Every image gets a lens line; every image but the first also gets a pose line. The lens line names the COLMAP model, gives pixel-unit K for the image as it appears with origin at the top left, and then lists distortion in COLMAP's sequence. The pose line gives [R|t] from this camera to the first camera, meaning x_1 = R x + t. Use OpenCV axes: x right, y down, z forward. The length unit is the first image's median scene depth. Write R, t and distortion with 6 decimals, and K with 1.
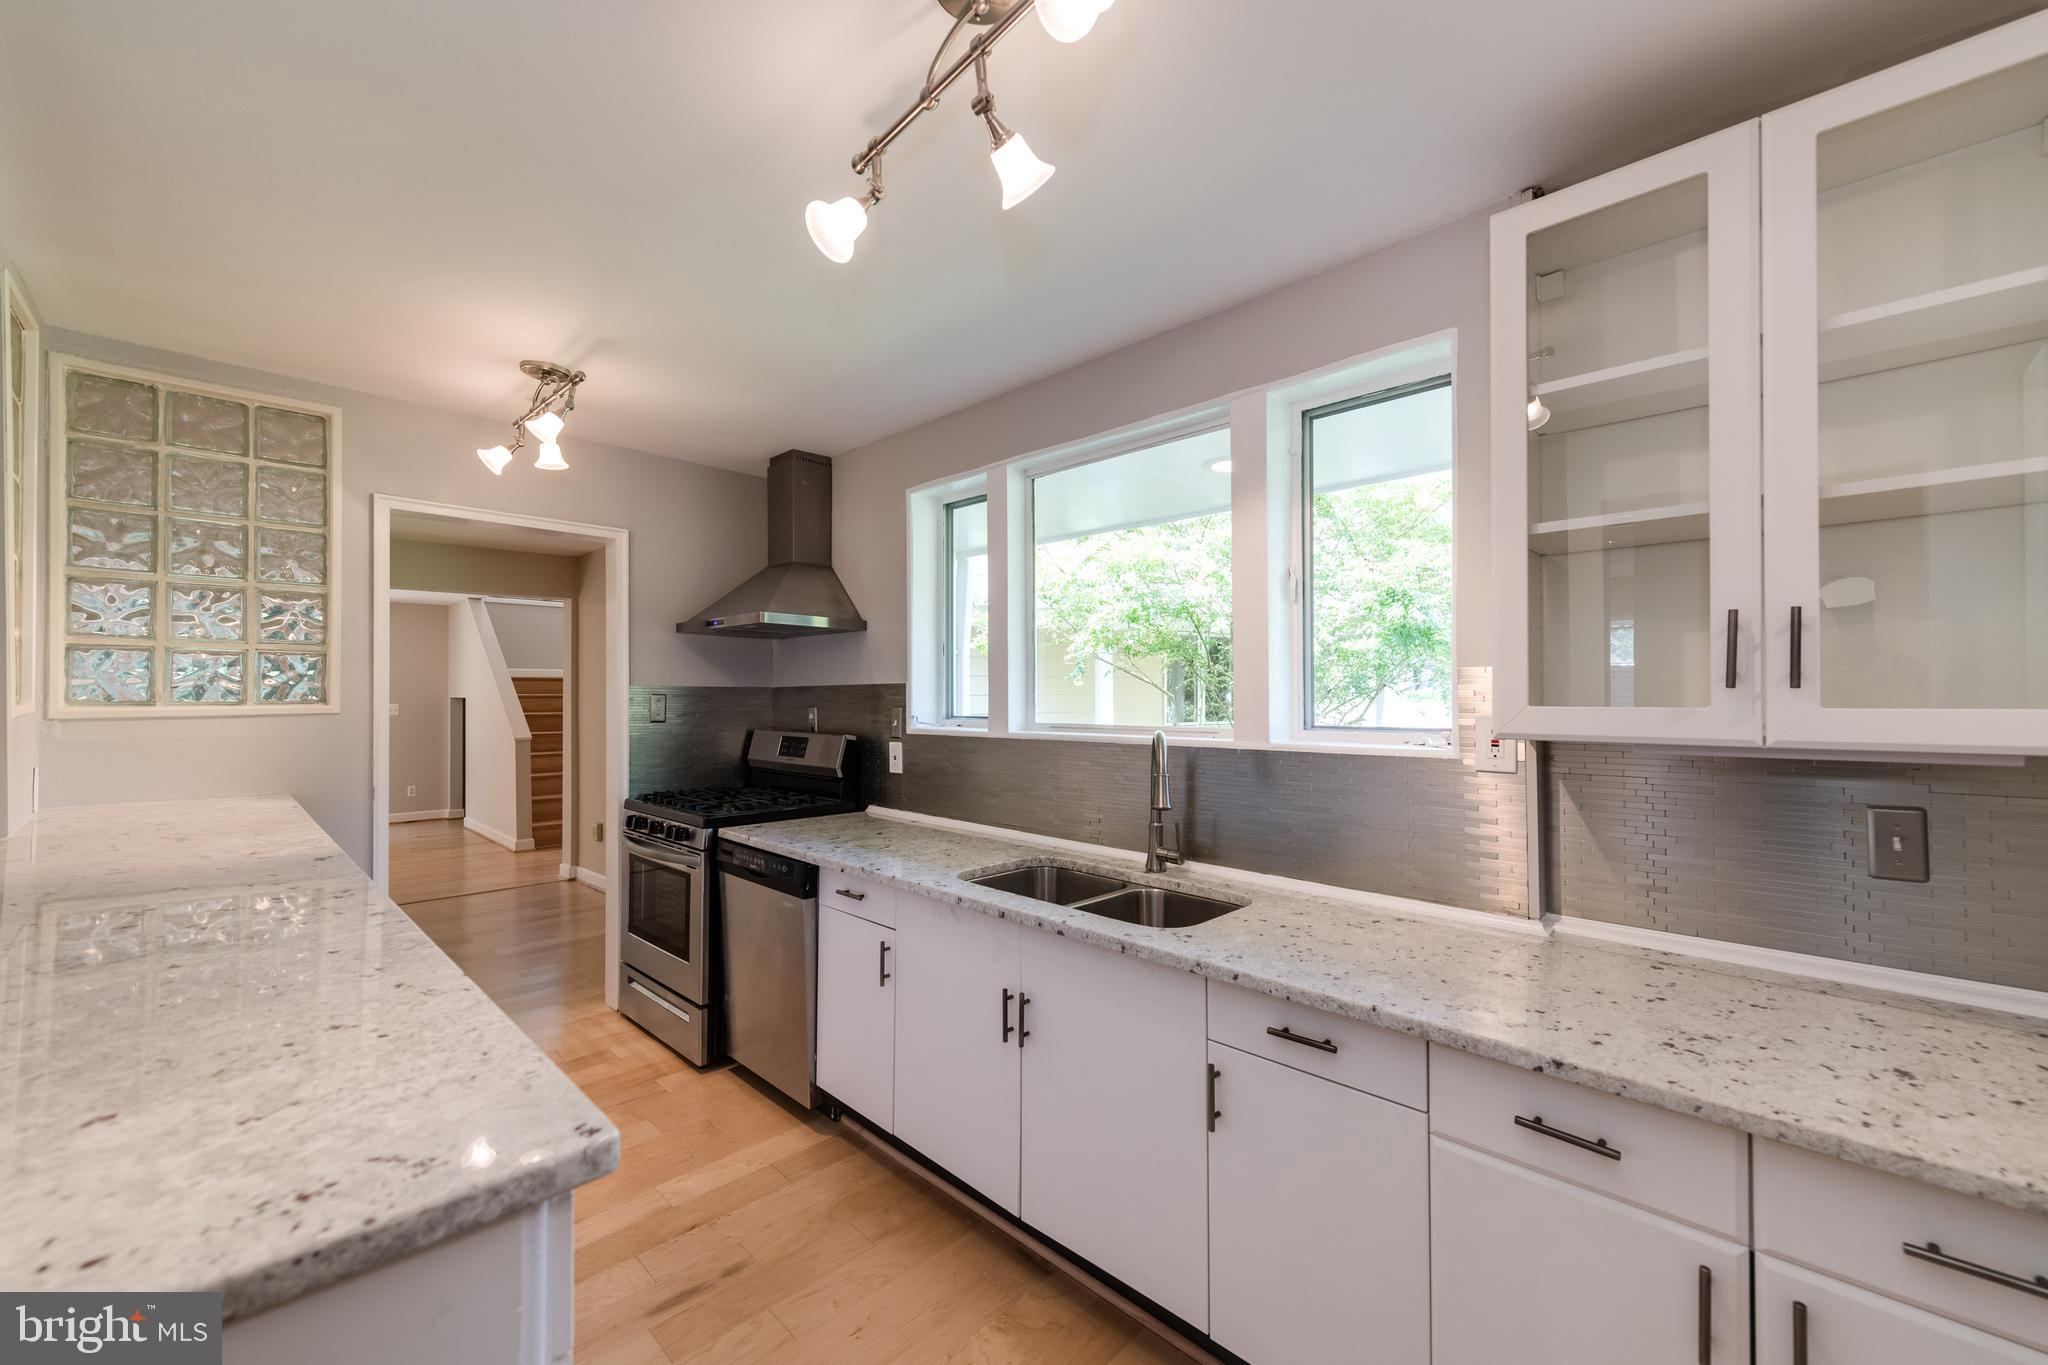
lens RADIAL K [[810.5, 0, 1023.0], [0, 810.5, 689.3], [0, 0, 1]] dist [0.006950, -0.000867]
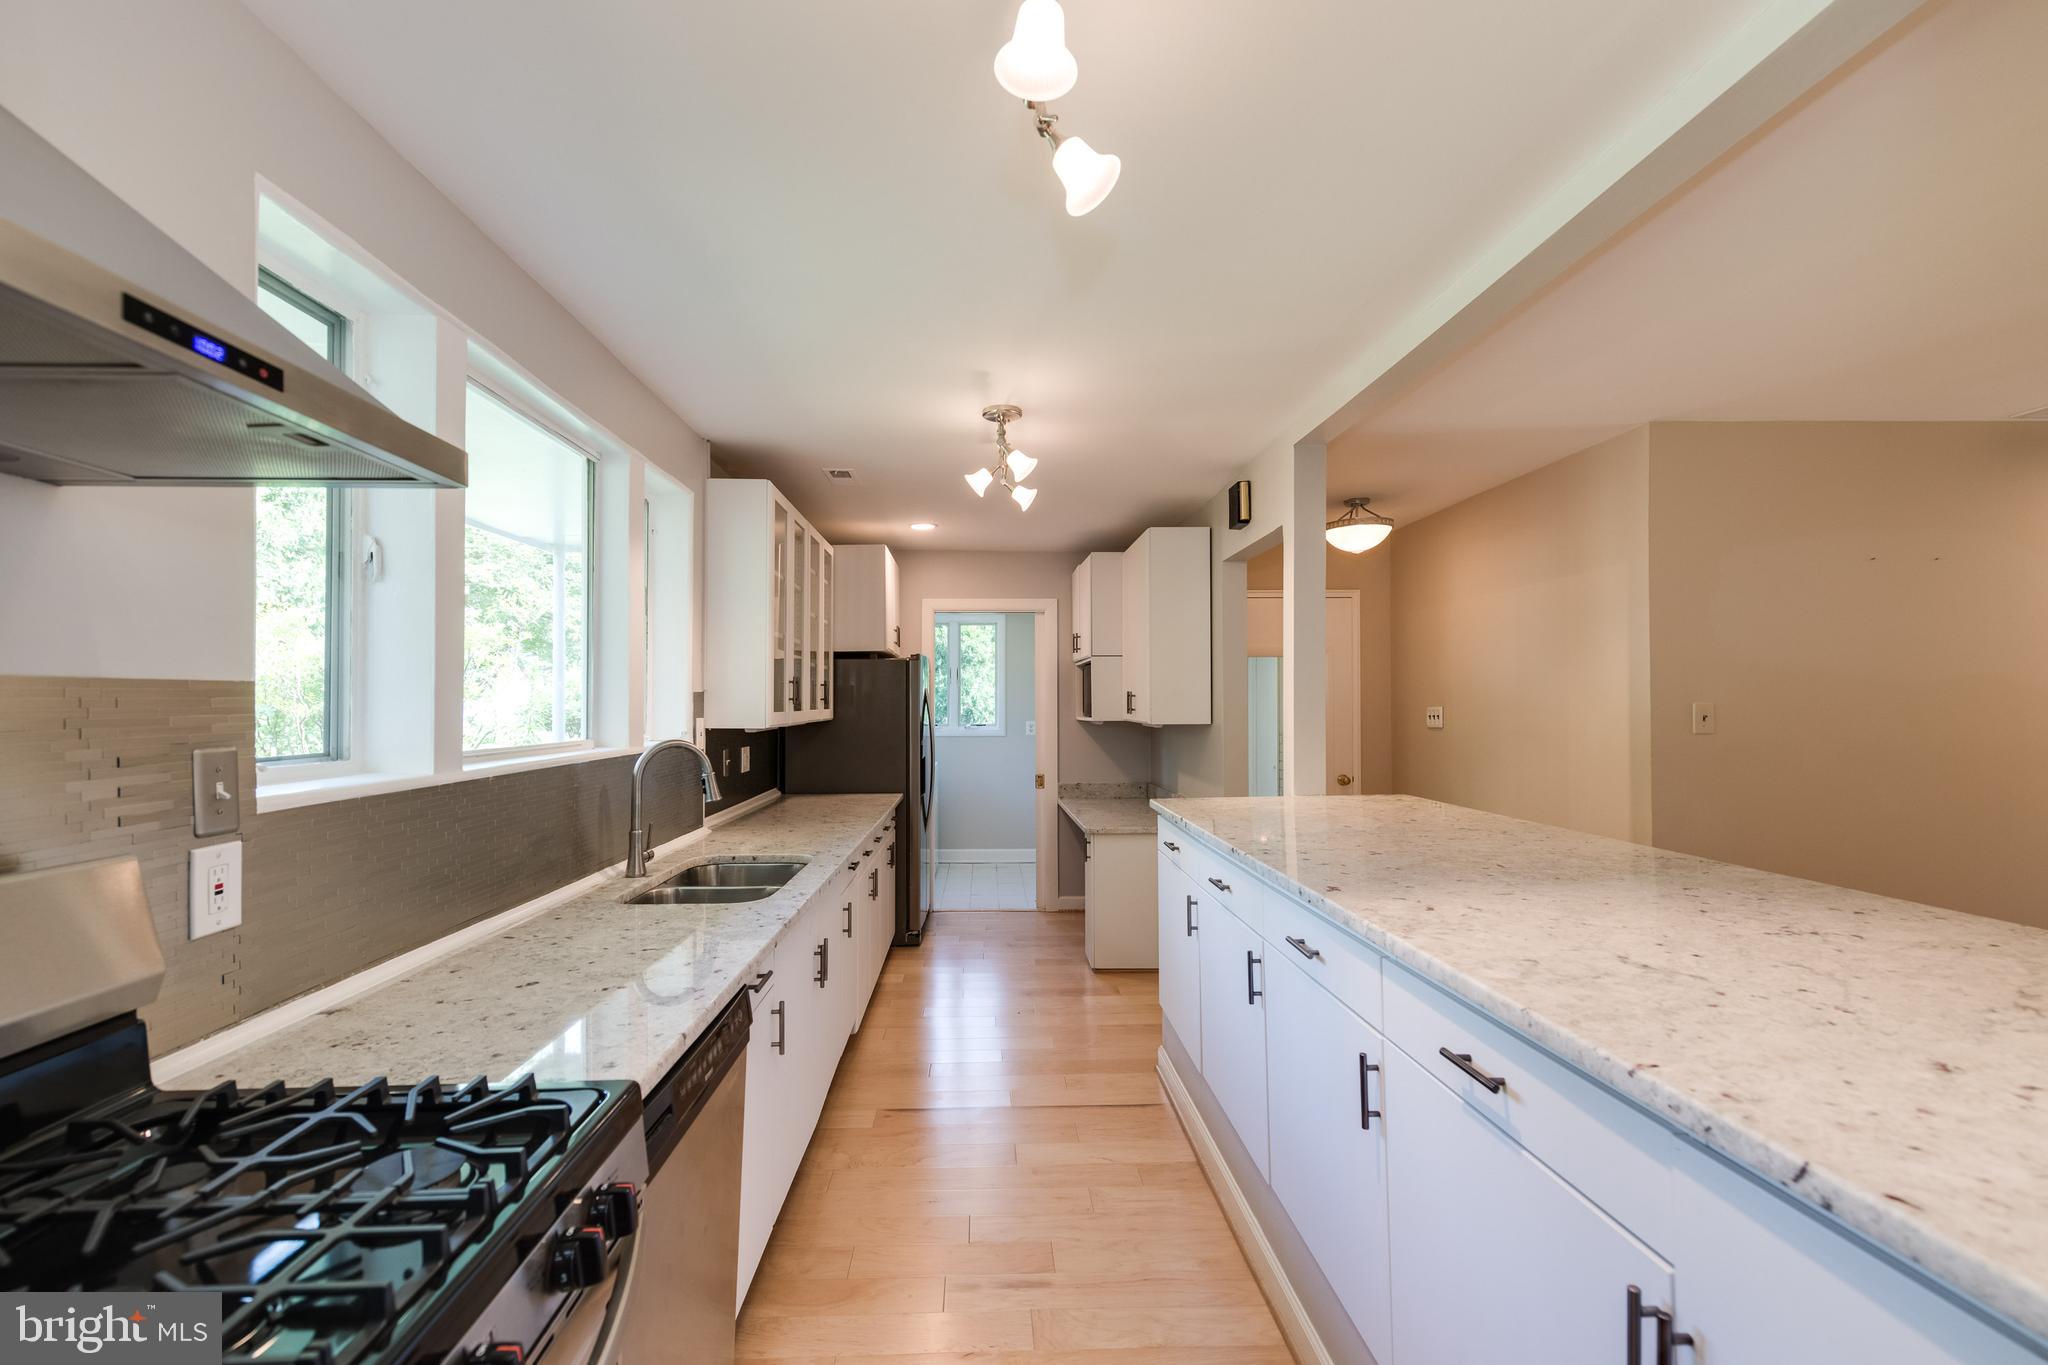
lens RADIAL K [[810.5, 0, 1016.2], [0, 810.5, 690.8], [0, 0, 1]] dist [0.006950, -0.000867]
pose [[-0.727356, 0.011164, 0.686169, -0.638070], [-0.001685, 0.999836, -0.018053, 0.006910], [-0.686258, -0.014287, -0.727218, 1.026853]]
